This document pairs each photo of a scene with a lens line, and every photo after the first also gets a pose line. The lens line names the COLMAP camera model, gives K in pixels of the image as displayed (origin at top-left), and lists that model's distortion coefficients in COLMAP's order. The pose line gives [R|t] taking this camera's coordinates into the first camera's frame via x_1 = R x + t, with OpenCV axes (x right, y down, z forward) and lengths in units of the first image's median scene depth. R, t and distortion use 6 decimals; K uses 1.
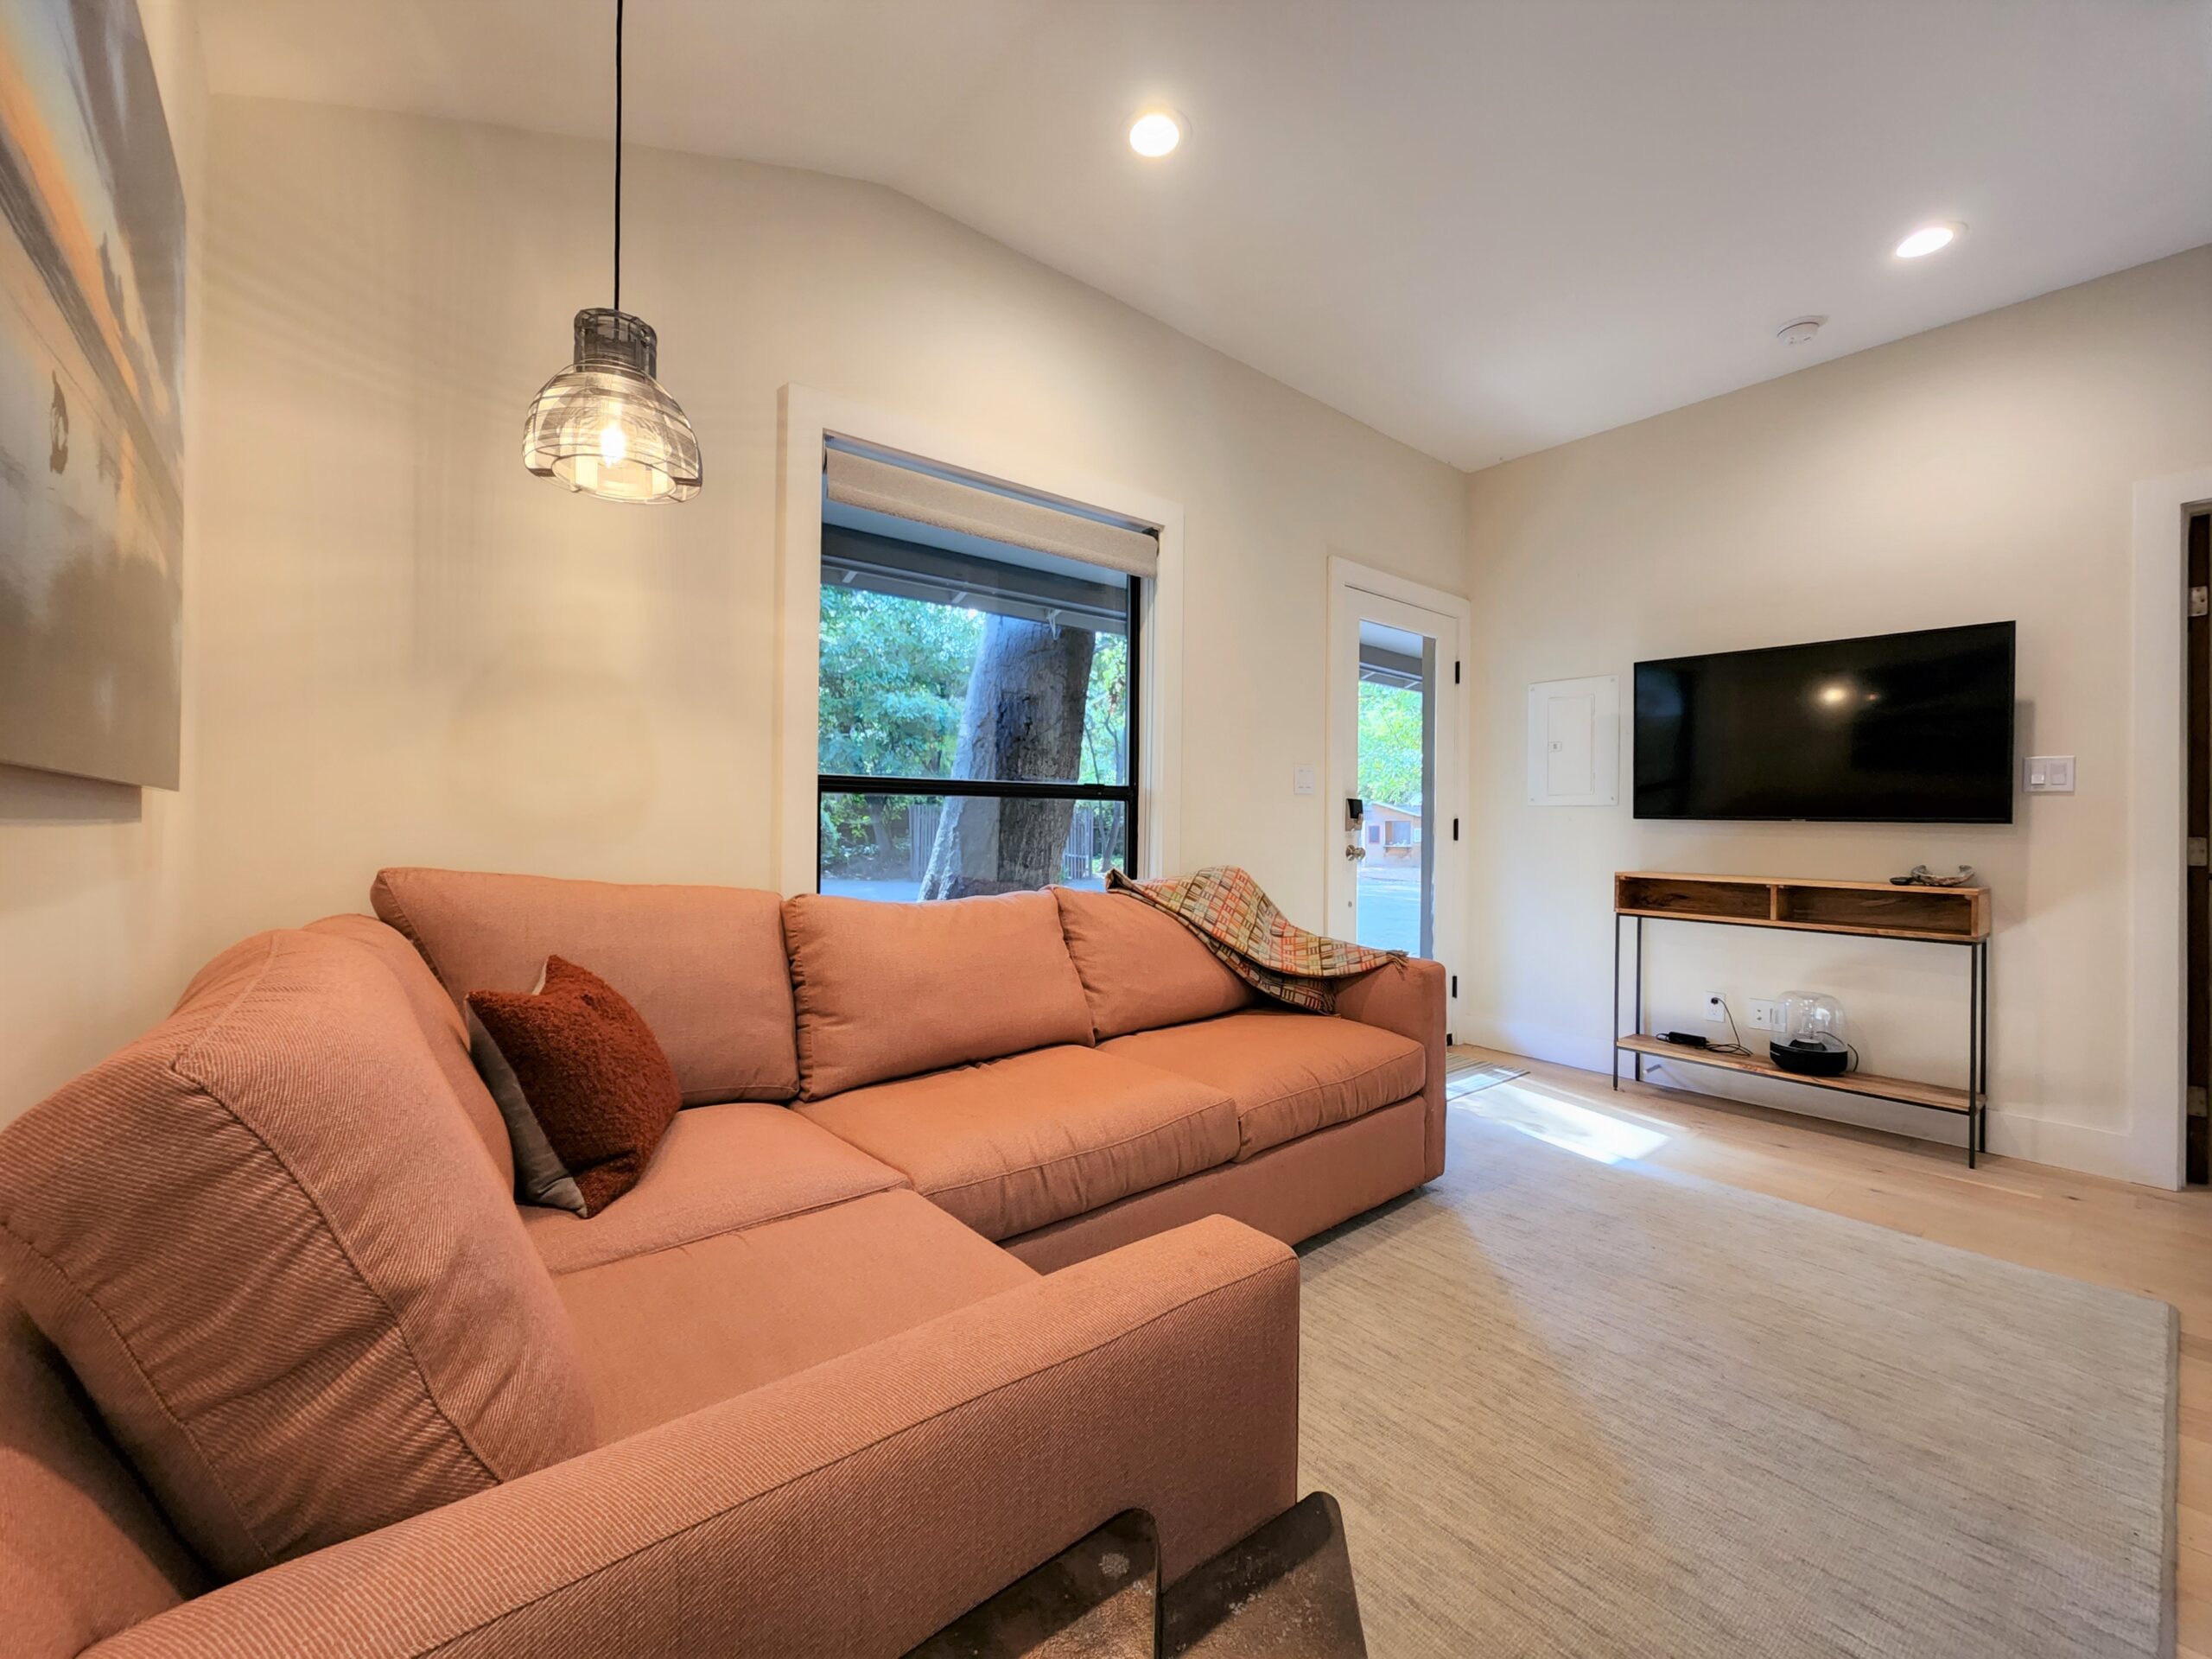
lens RADIAL K [[907.4, 0, 1115.6], [0, 907.4, 823.6], [0, 0, 1]] dist [0.005186, -0.000973]
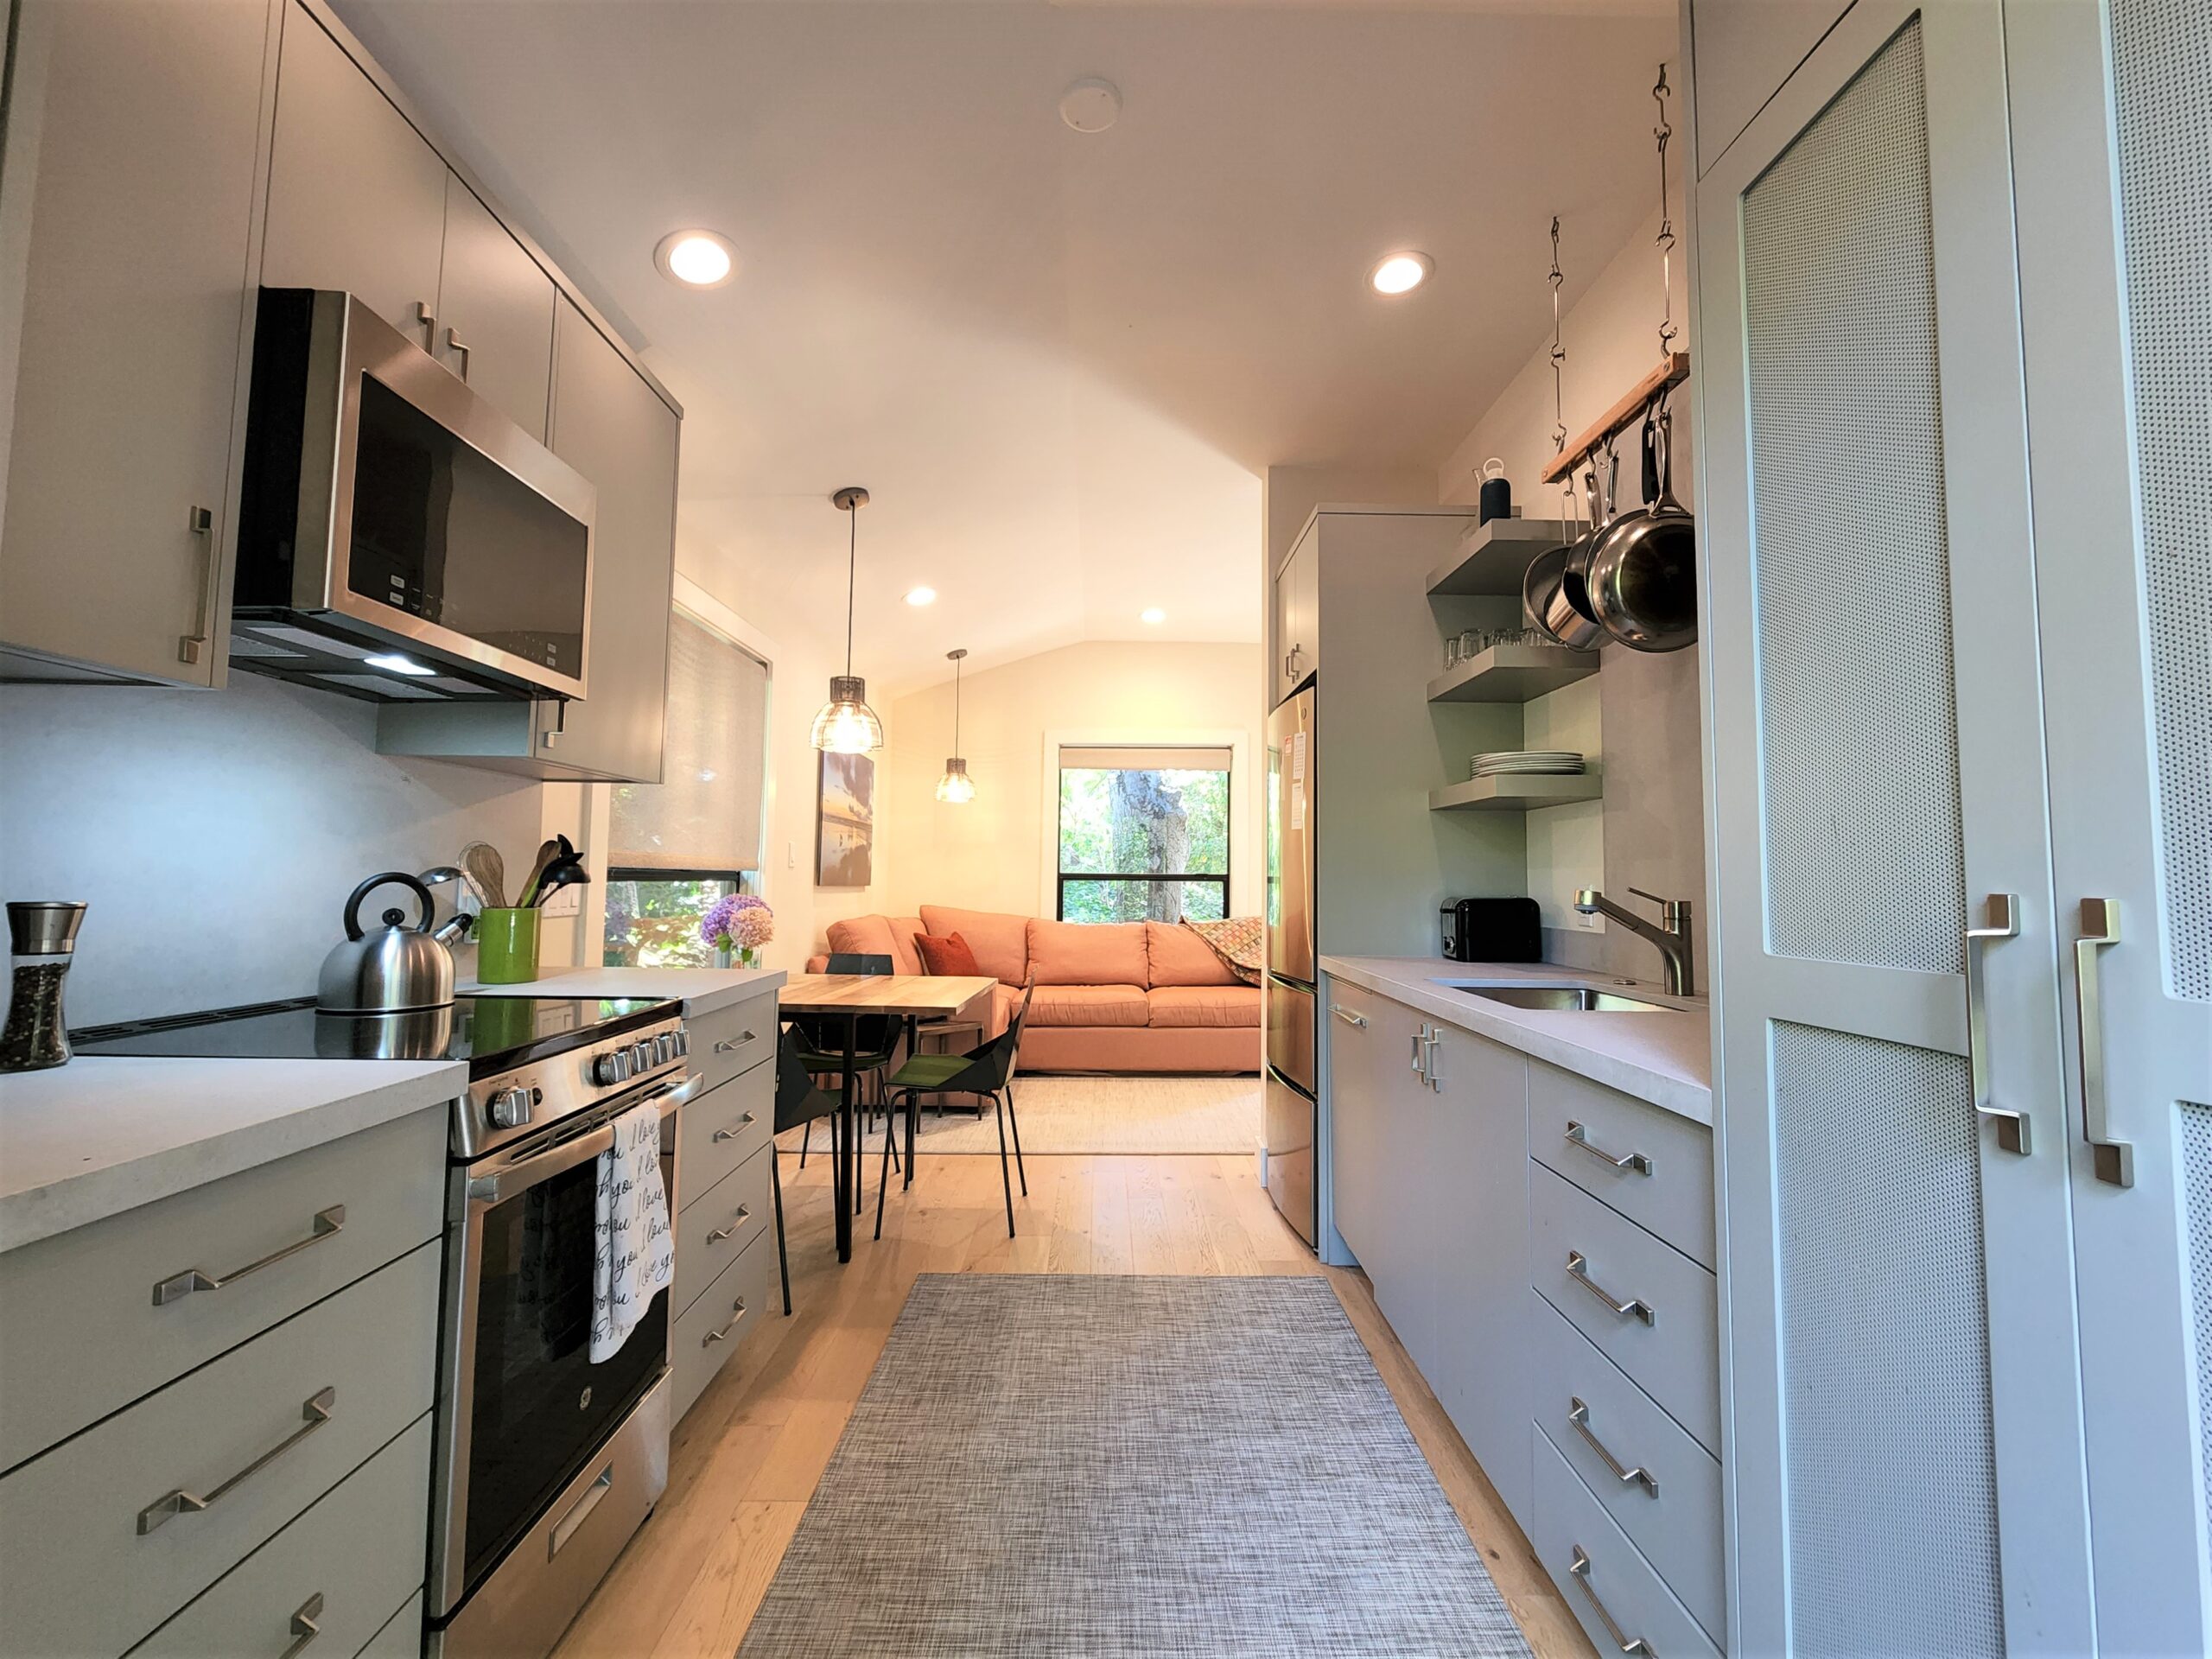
lens RADIAL K [[907.4, 0, 1105.9], [0, 907.4, 826.4], [0, 0, 1]] dist [0.005186, -0.000973]
pose [[0.770635, -0.034244, -0.636355, 1.266616], [-0.008080, 0.997950, -0.063487, -0.022417], [0.637225, 0.054067, 0.768779, -0.807116]]
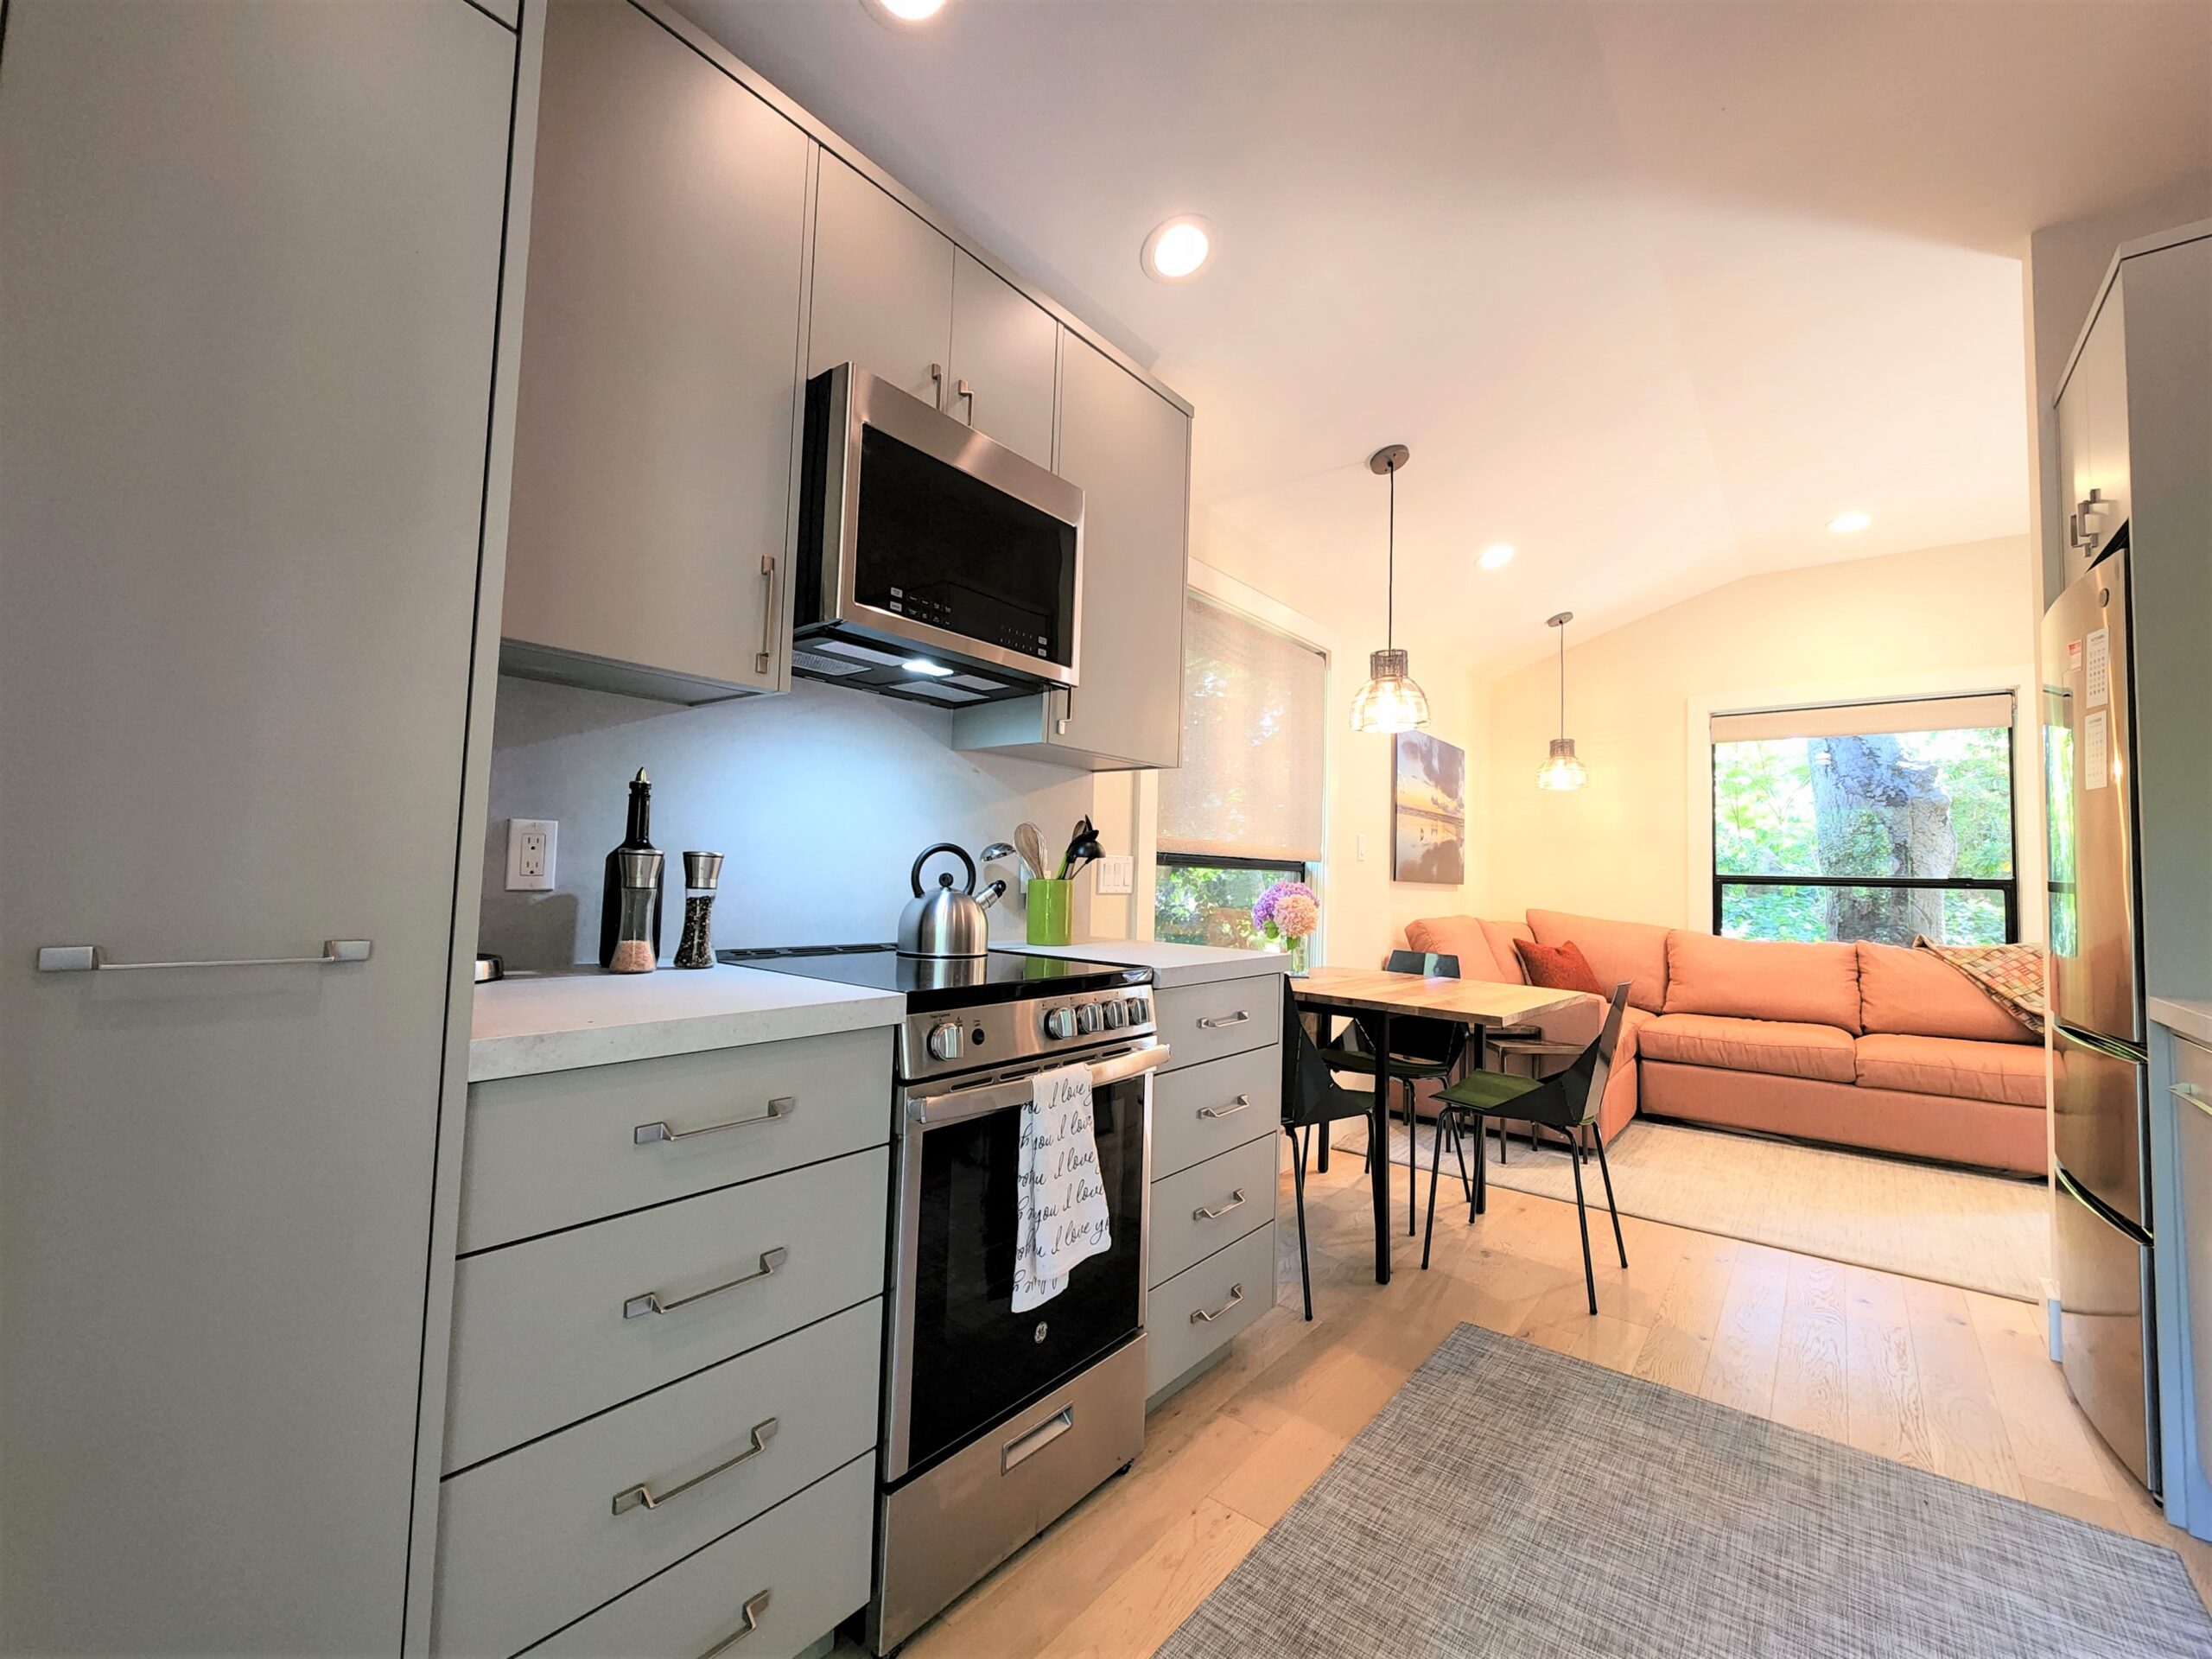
lens RADIAL K [[907.4, 0, 1111.3], [0, 907.4, 824.4], [0, 0, 1]] dist [0.005186, -0.000973]
pose [[0.201030, -0.055337, -0.978021, 1.258684], [-0.028620, 0.997645, -0.062330, -0.001109], [0.979167, 0.040521, 0.198972, -0.663365]]
